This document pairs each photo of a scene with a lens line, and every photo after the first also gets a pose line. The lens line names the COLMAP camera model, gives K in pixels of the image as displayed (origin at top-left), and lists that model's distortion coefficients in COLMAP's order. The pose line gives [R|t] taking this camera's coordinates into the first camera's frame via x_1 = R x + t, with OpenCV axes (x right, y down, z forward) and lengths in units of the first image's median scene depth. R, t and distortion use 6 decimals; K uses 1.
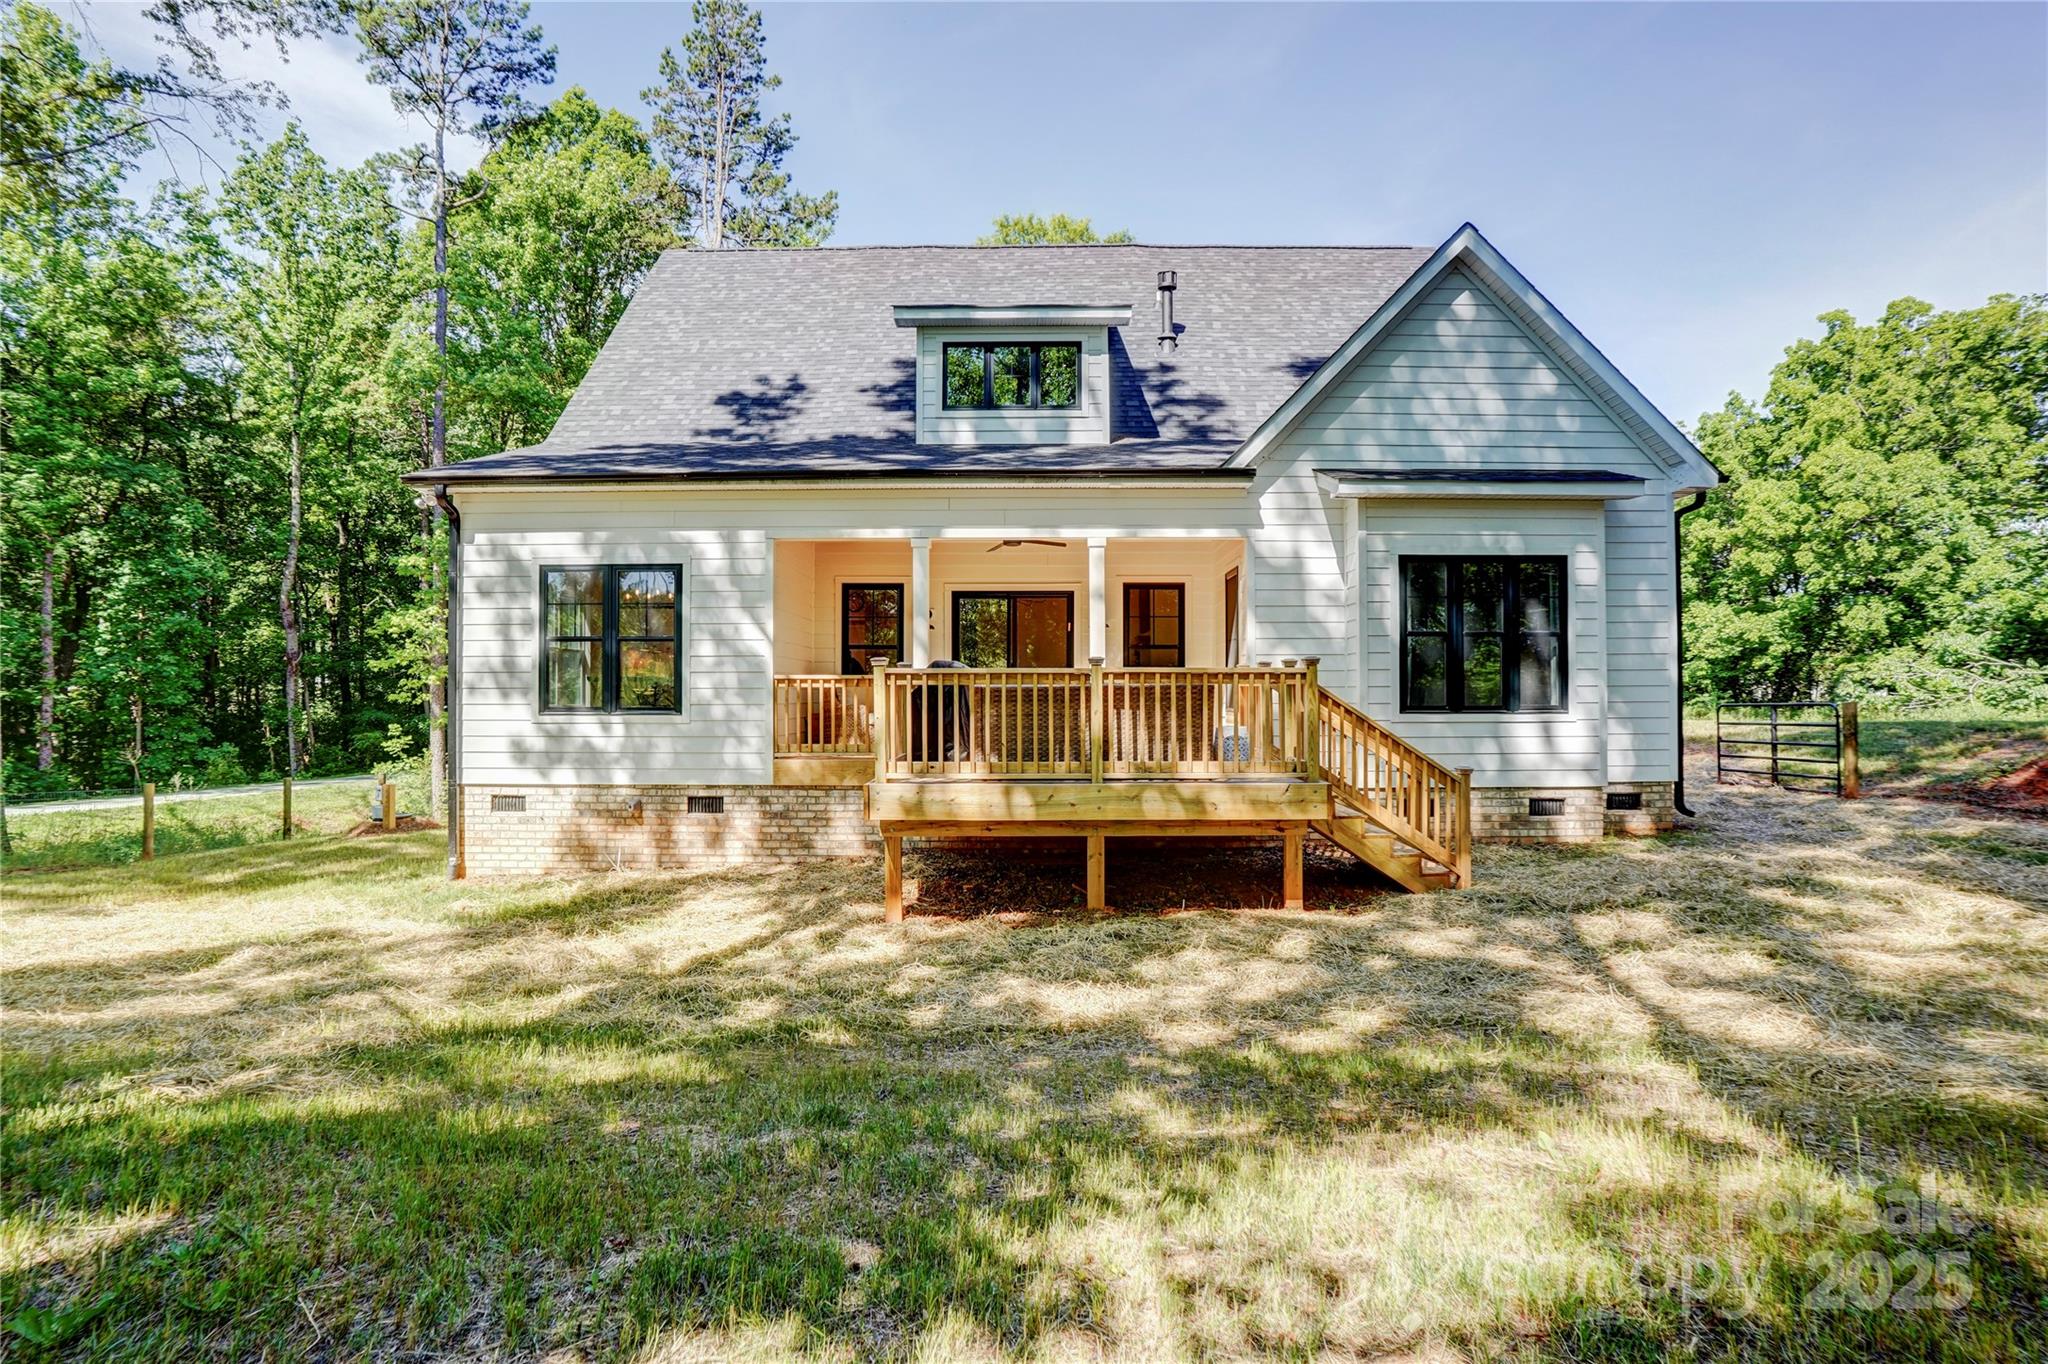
lens RADIAL K [[1067.5, 0, 1024.0], [0, 1067.5, 682.0], [0, 0, 1]] dist [-0.078298, 0.043534]
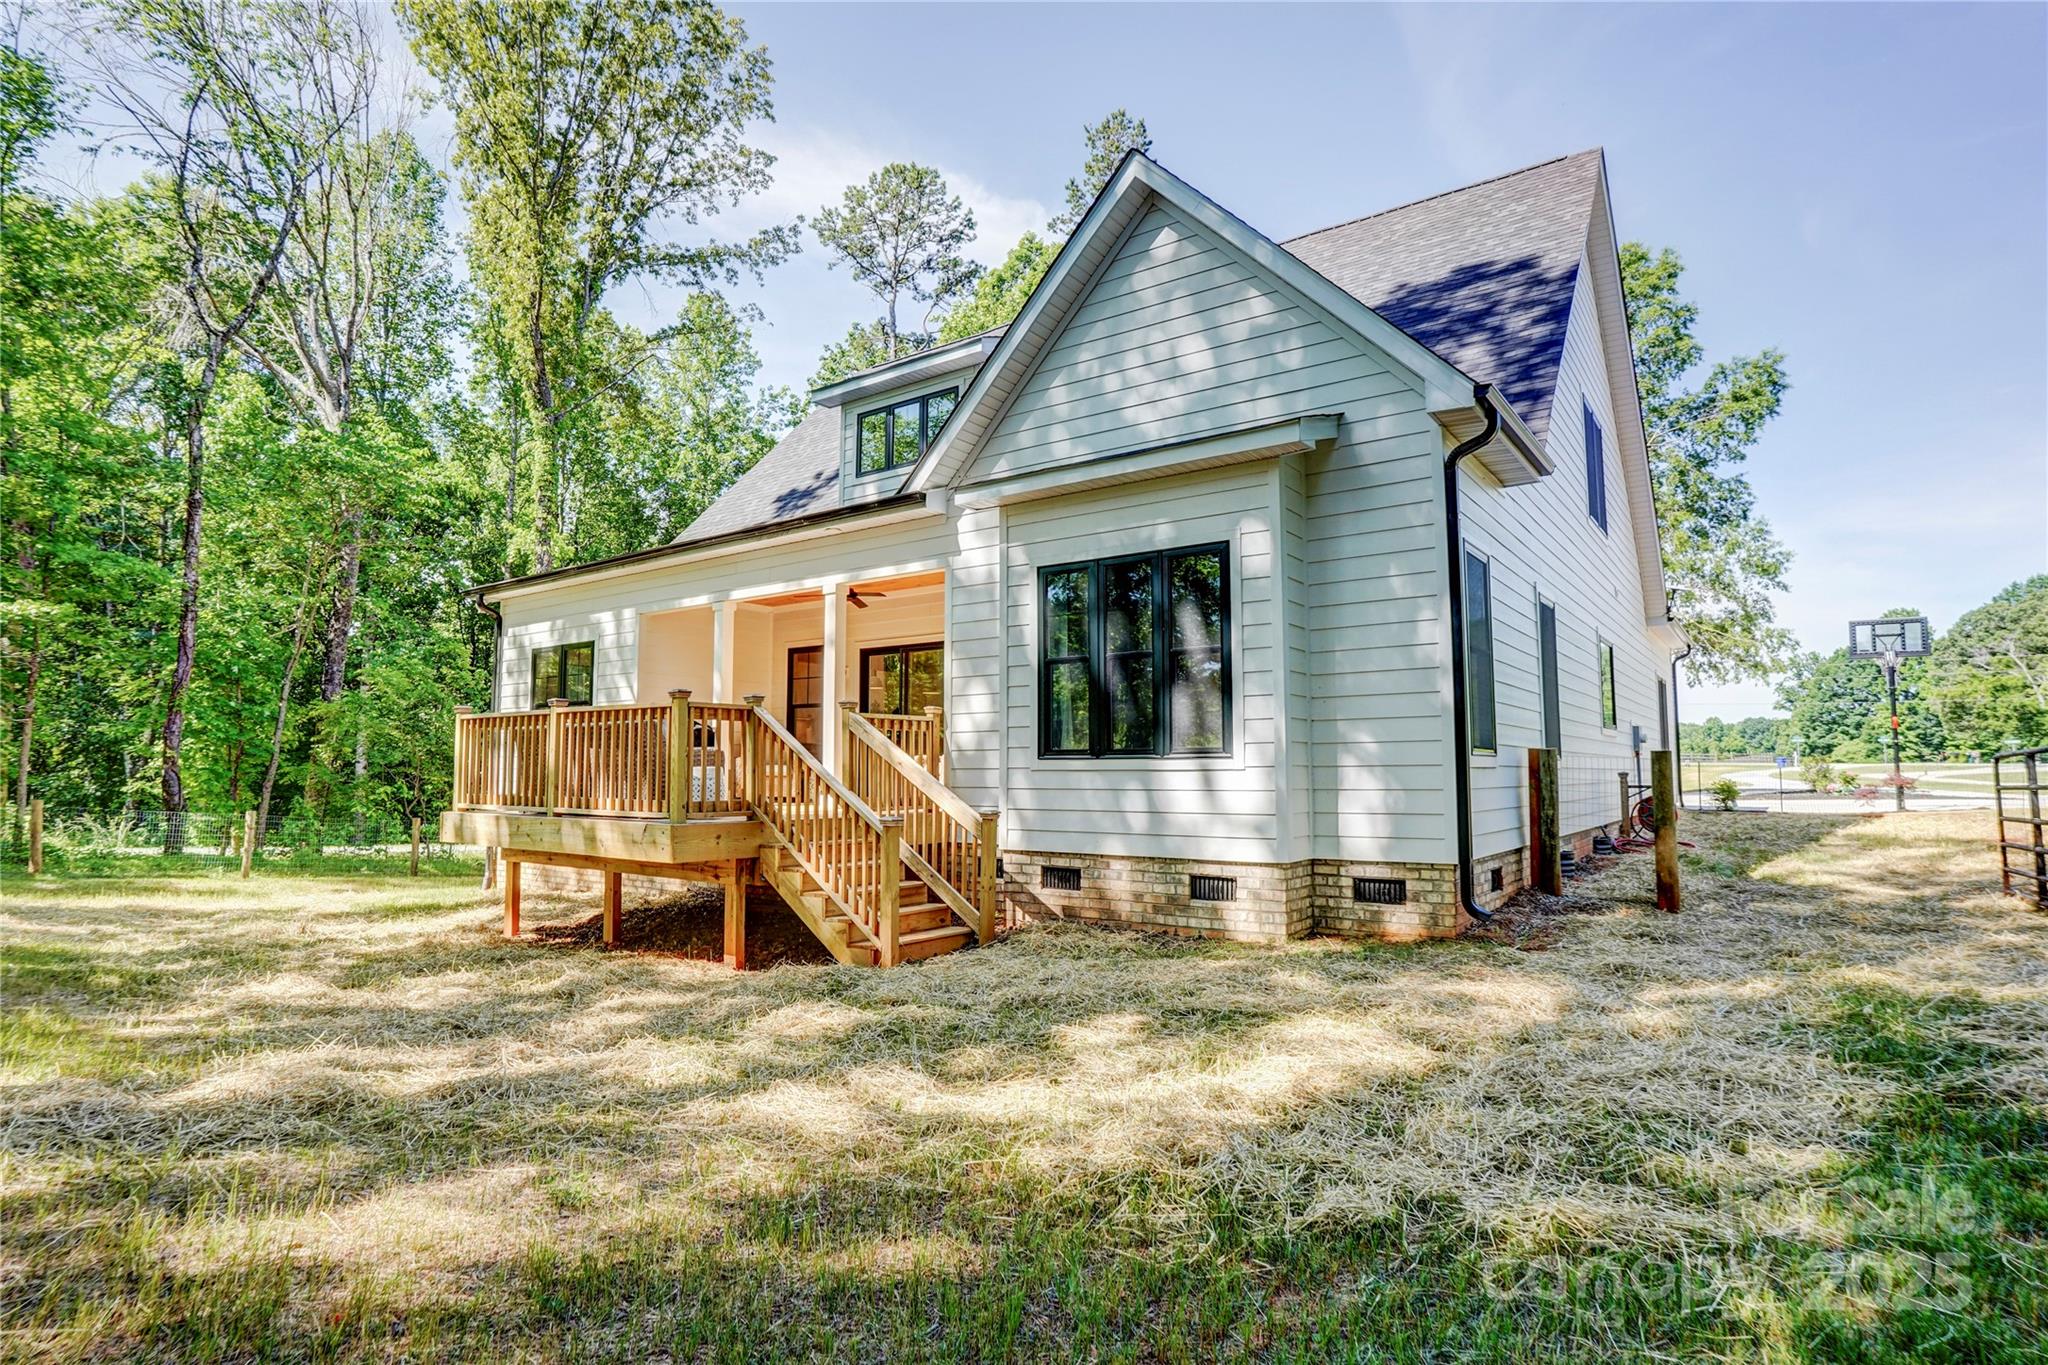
lens RADIAL K [[1067.5, 0, 1024.0], [0, 1067.5, 682.5], [0, 0, 1]] dist [-0.078298, 0.043534]
pose [[0.806929, -0.048703, -0.588636, 0.796473], [0.004959, 0.997118, -0.075702, 0.031636], [0.590627, 0.058167, 0.804846, 0.314860]]
